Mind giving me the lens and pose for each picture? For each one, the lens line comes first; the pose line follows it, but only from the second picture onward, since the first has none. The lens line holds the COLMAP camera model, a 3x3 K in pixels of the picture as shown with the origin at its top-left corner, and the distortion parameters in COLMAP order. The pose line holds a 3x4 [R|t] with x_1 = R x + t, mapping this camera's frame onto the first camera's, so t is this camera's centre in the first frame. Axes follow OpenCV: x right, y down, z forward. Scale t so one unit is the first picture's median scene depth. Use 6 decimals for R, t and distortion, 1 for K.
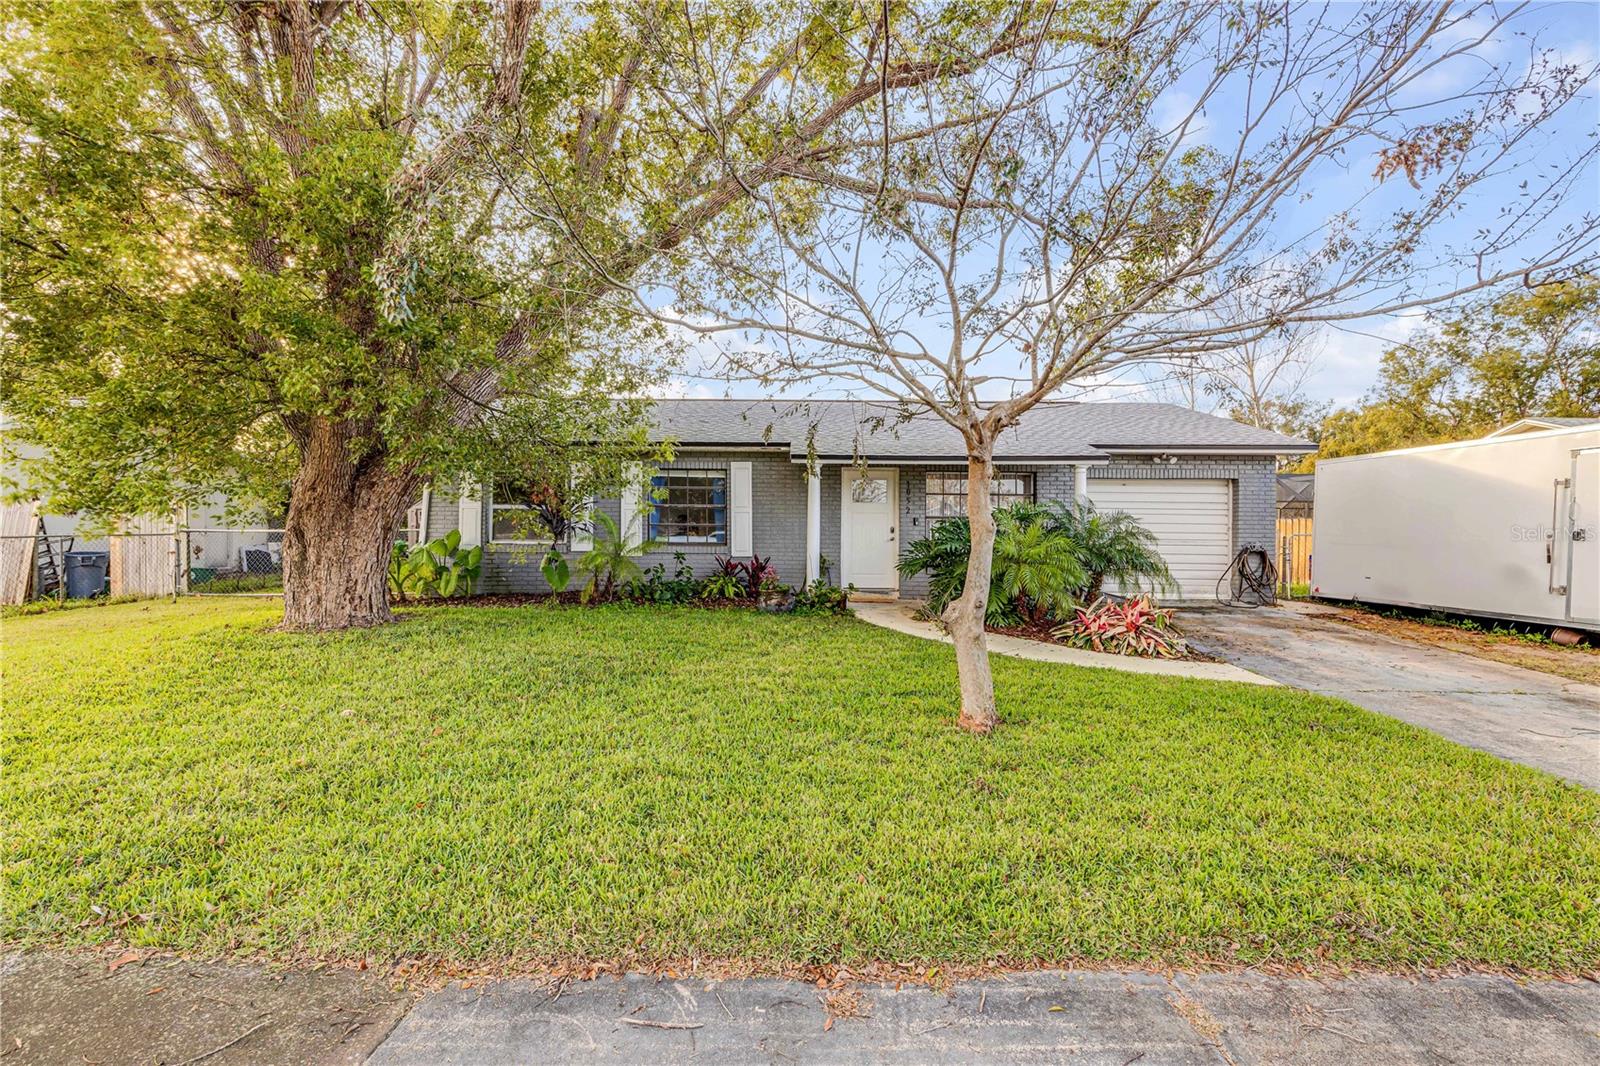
lens RADIAL K [[727.0, 0, 800.0], [0, 727.0, 533.0], [0, 0, 1]] dist [0.009674, -0.000779]
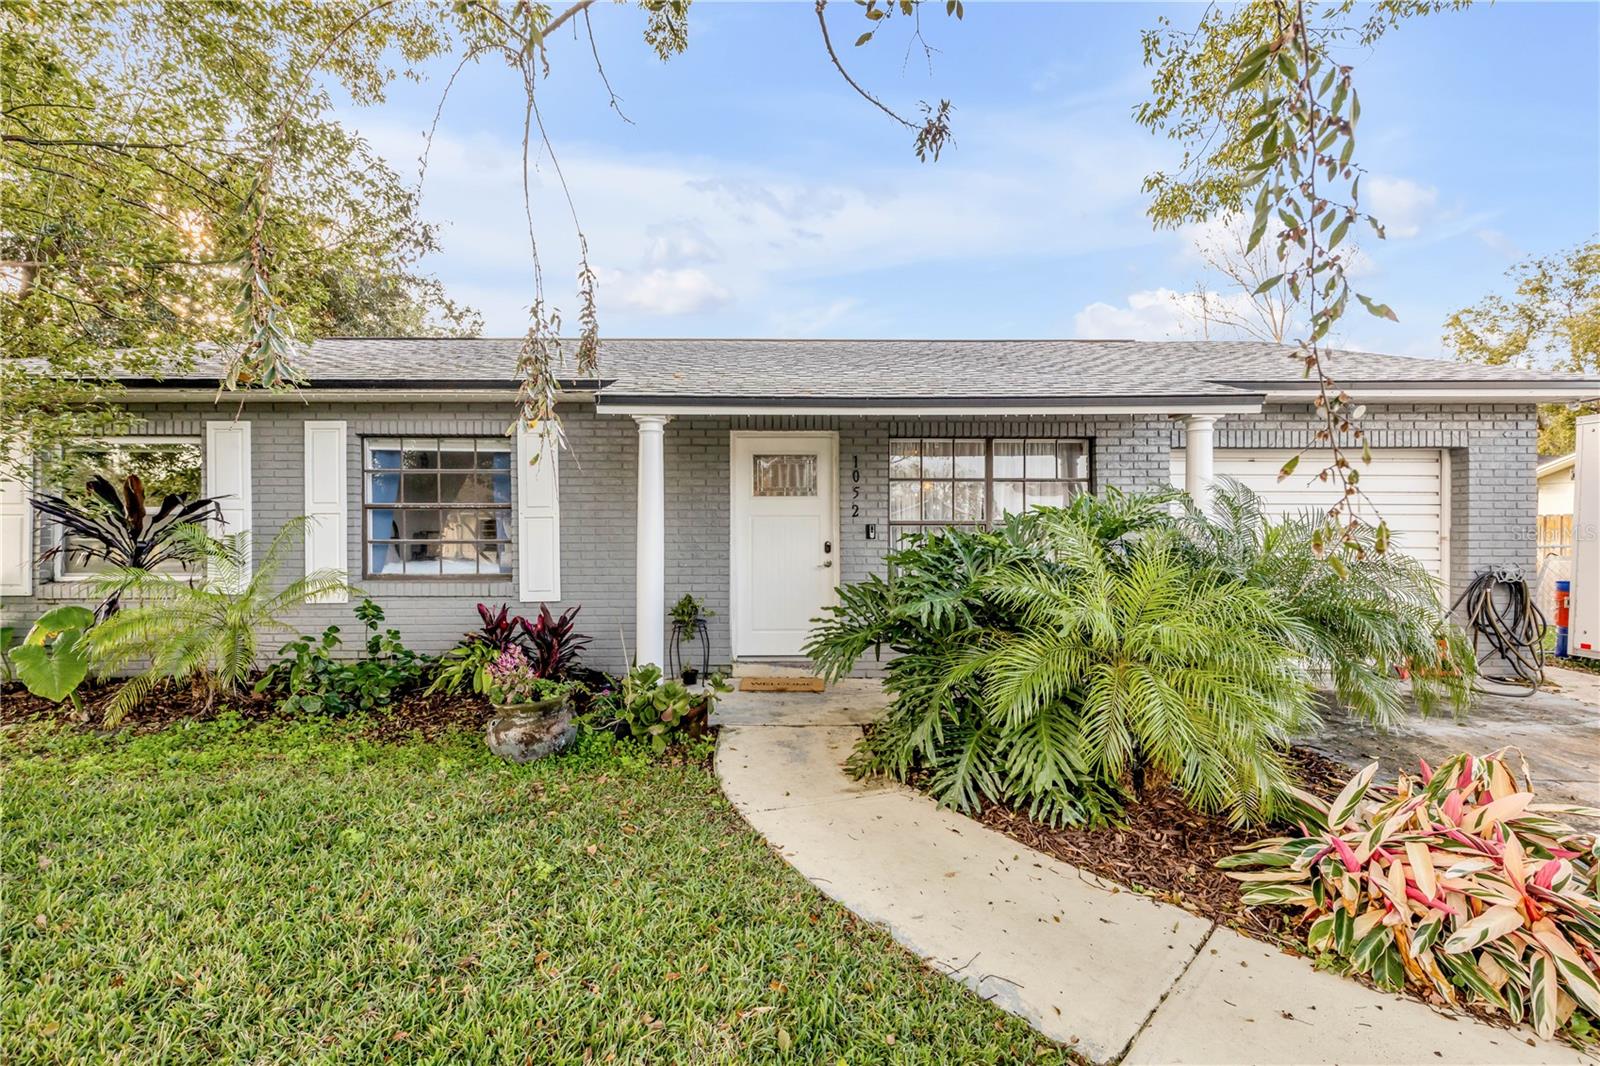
lens RADIAL K [[727.0, 0, 800.0], [0, 727.0, 533.0], [0, 0, 1]] dist [0.009674, -0.000779]
pose [[0.999911, -0.008161, 0.010586, 0.102770], [0.008089, 0.999944, 0.006813, -0.019043], [-0.010641, -0.006727, 0.999921, 0.471489]]
